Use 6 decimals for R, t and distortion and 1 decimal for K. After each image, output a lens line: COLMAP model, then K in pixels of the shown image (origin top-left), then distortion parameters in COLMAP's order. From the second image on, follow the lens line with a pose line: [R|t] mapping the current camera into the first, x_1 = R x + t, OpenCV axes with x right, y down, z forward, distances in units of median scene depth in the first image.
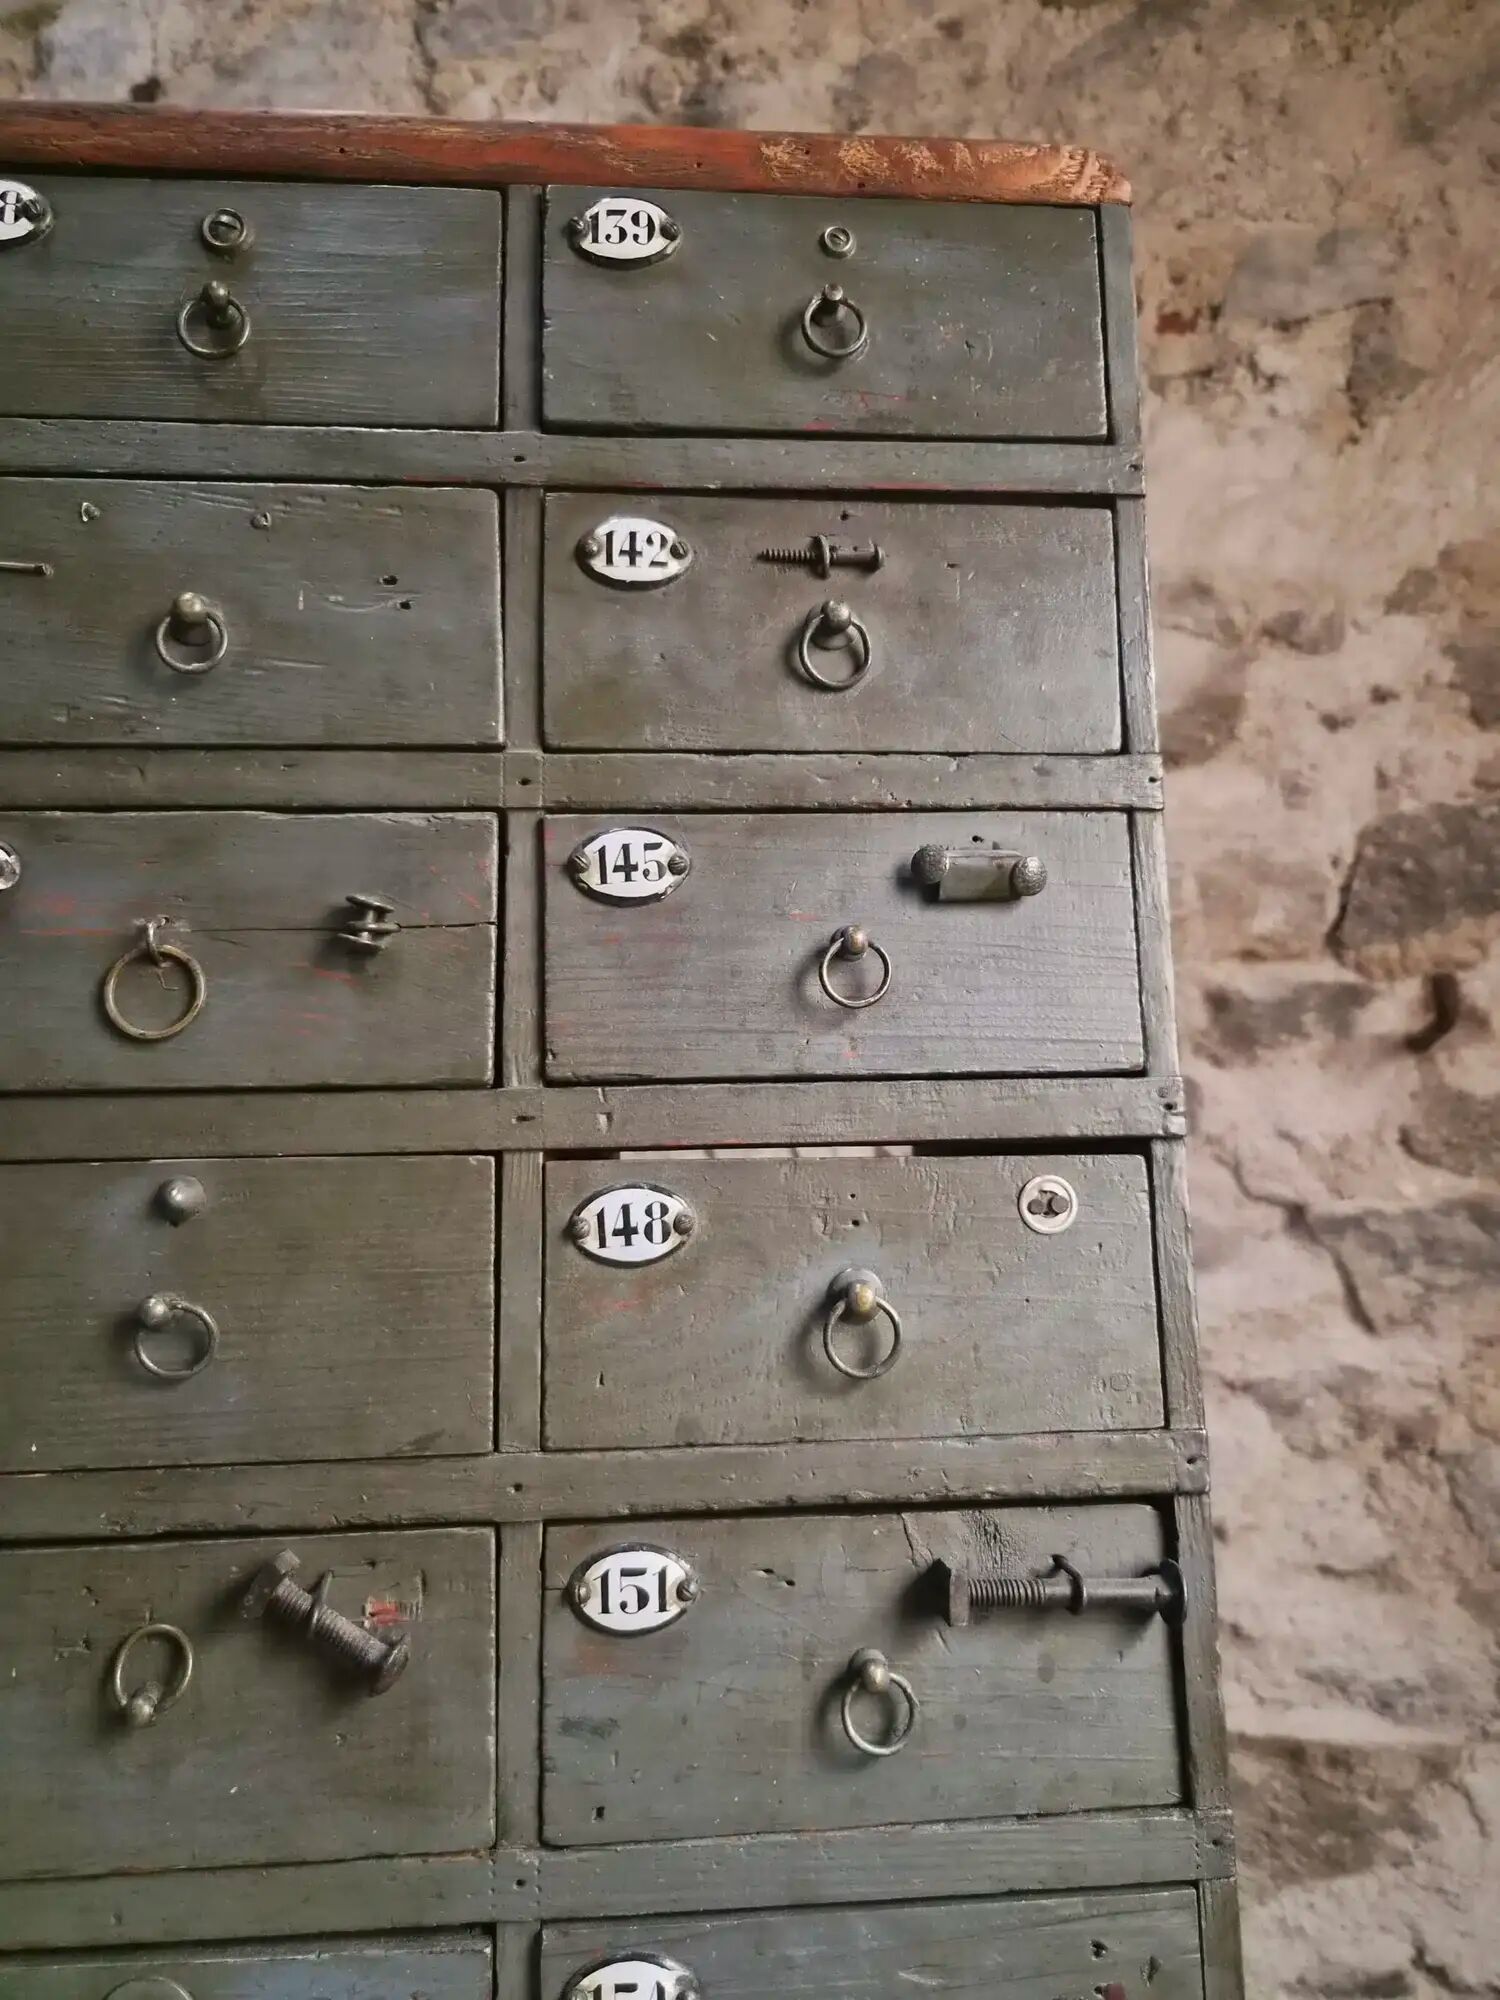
lens RADIAL K [[1374.3, 0, 752.3], [0, 1374.3, 1005.6], [0, 0, 1]] dist [0.042361, -0.039937]
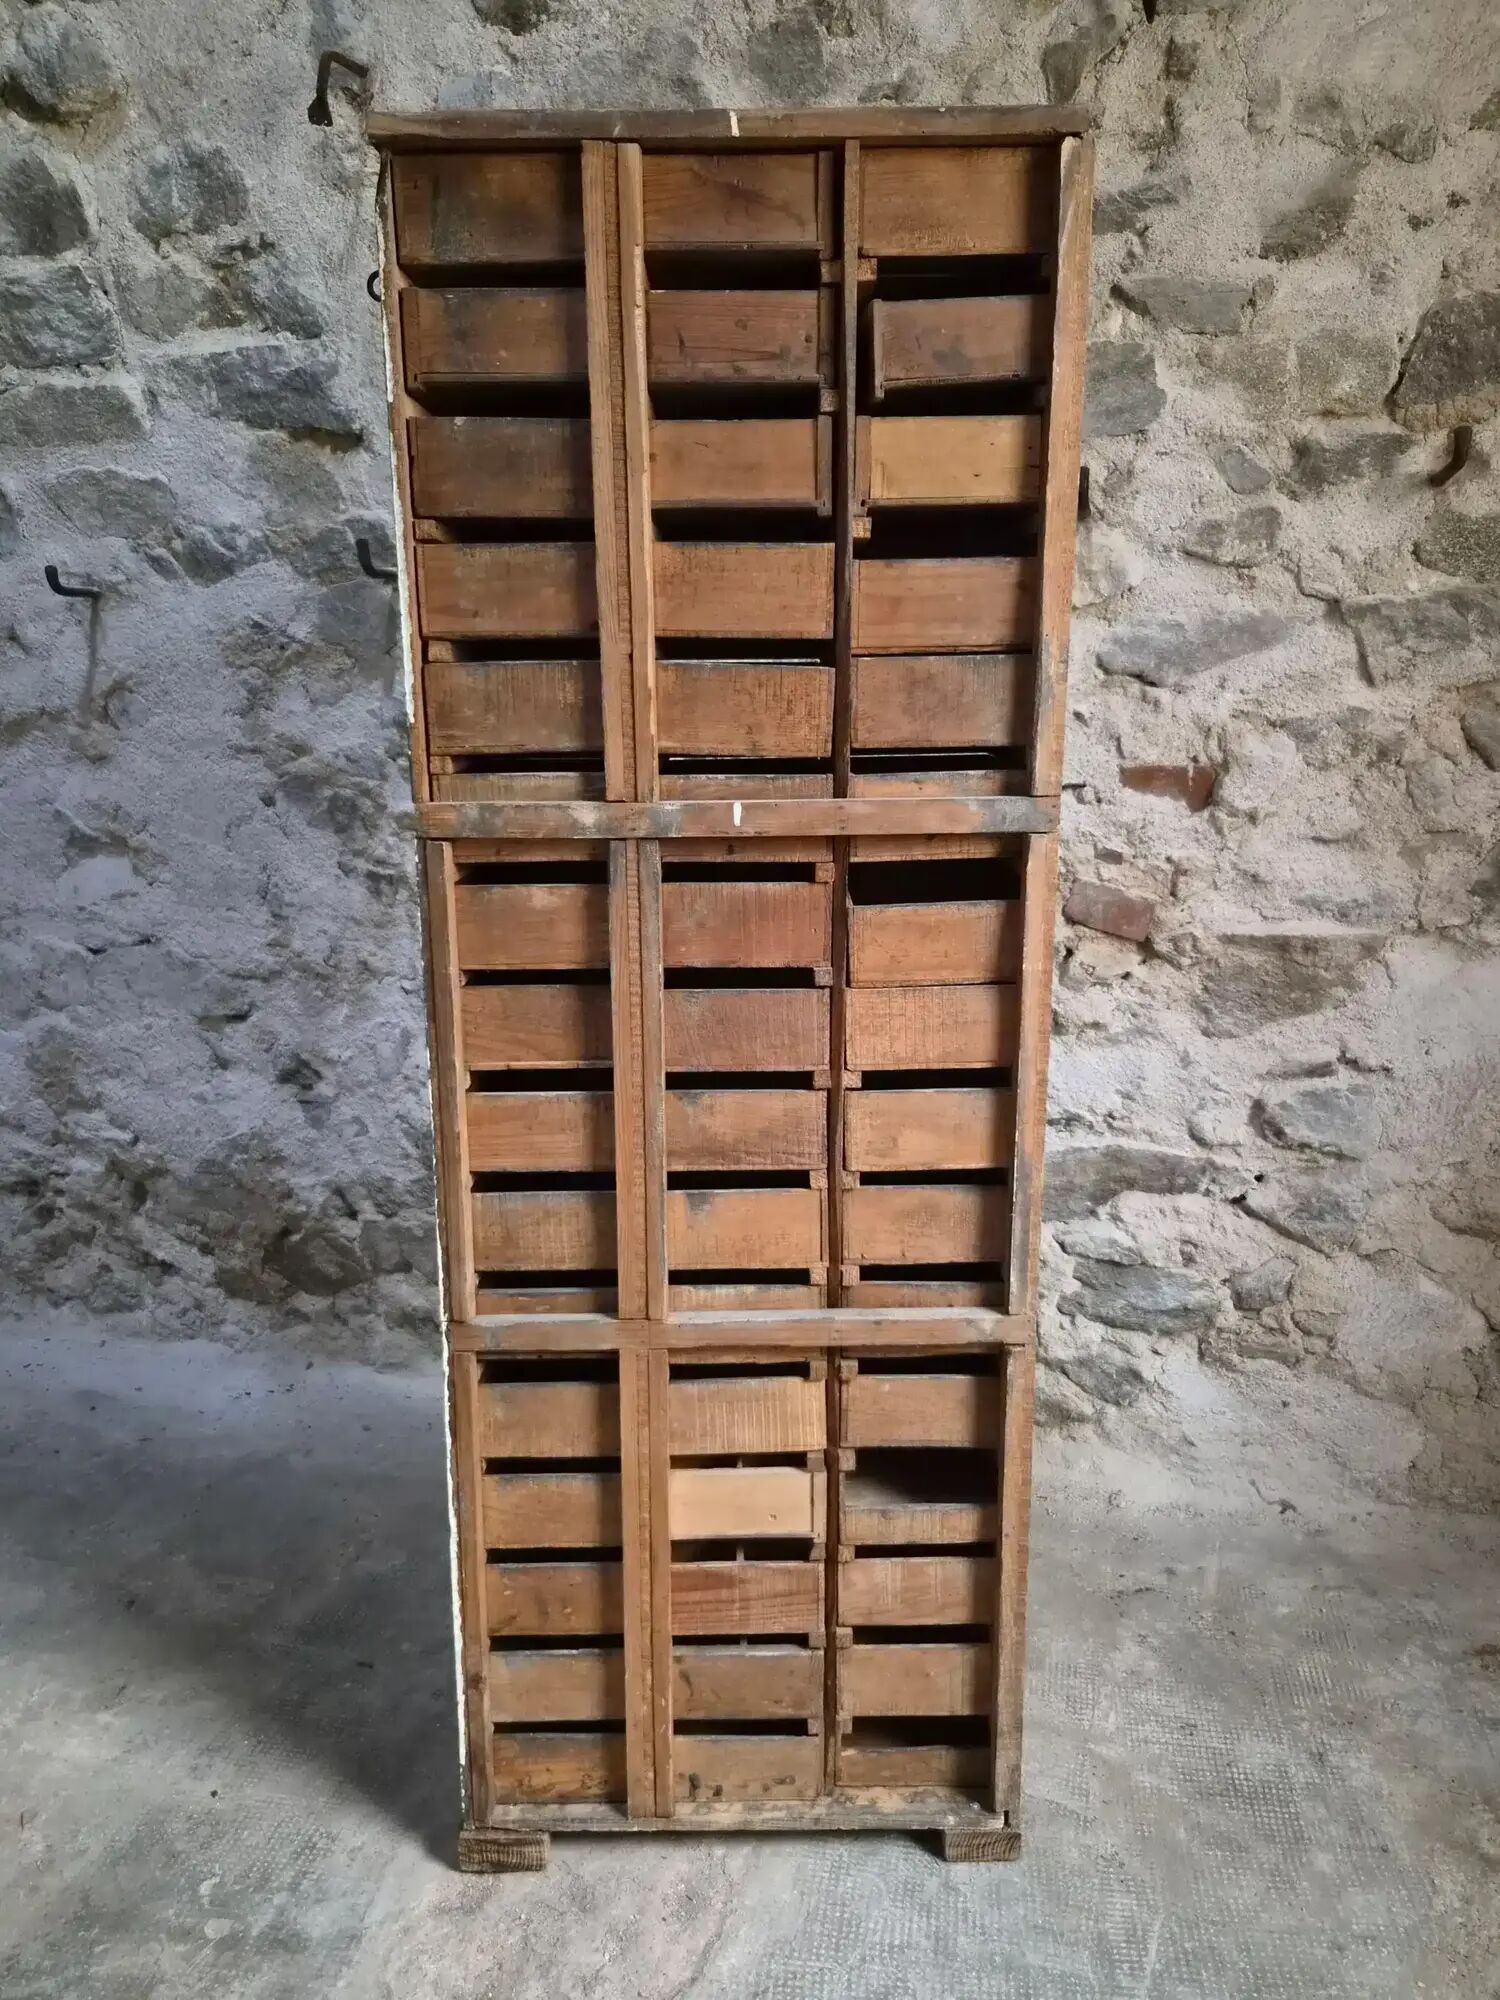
lens RADIAL K [[1400.8, 0, 760.6], [0, 1400.8, 990.7], [0, 0, 1]] dist [0.061059, -0.048093]
pose [[0.999677, -0.003961, 0.025090, -0.258841], [-0.004843, 0.939927, 0.341342, 0.025168], [-0.024935, -0.341354, 0.939604, -0.547317]]
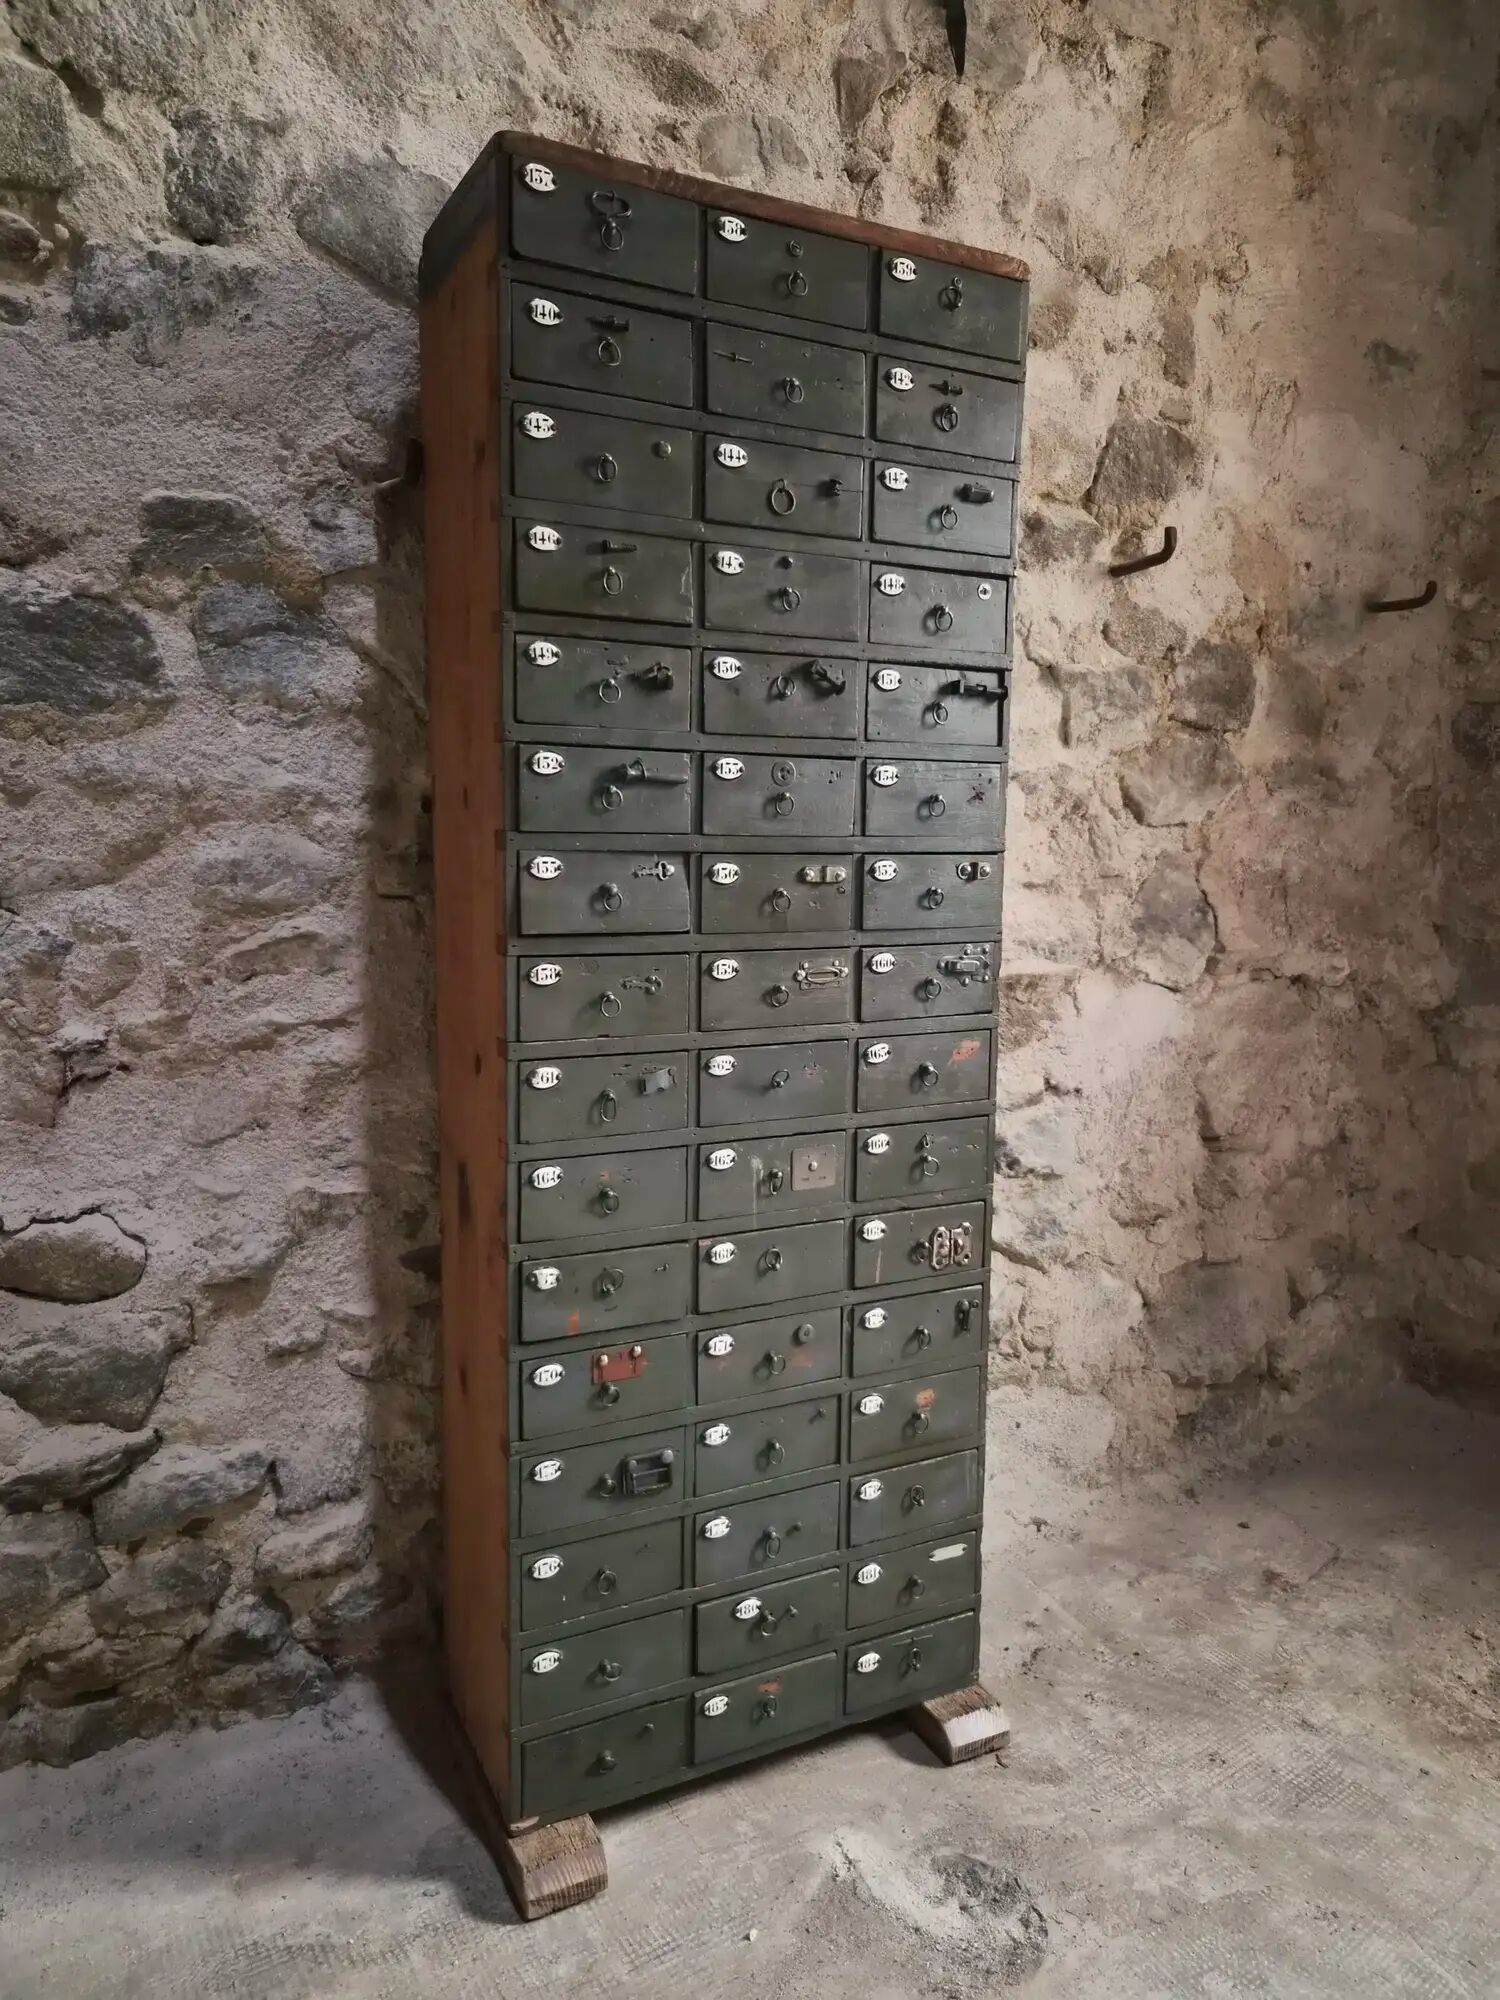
lens RADIAL K [[1341.8, 0, 765.3], [0, 1341.8, 996.7], [0, 0, 1]] dist [0.065243, -0.047452]
pose [[0.680896, -0.055366, 0.730285, -1.024285], [-0.136674, 0.970016, 0.200972, 0.253391], [-0.719515, -0.236652, 0.652913, 0.122267]]
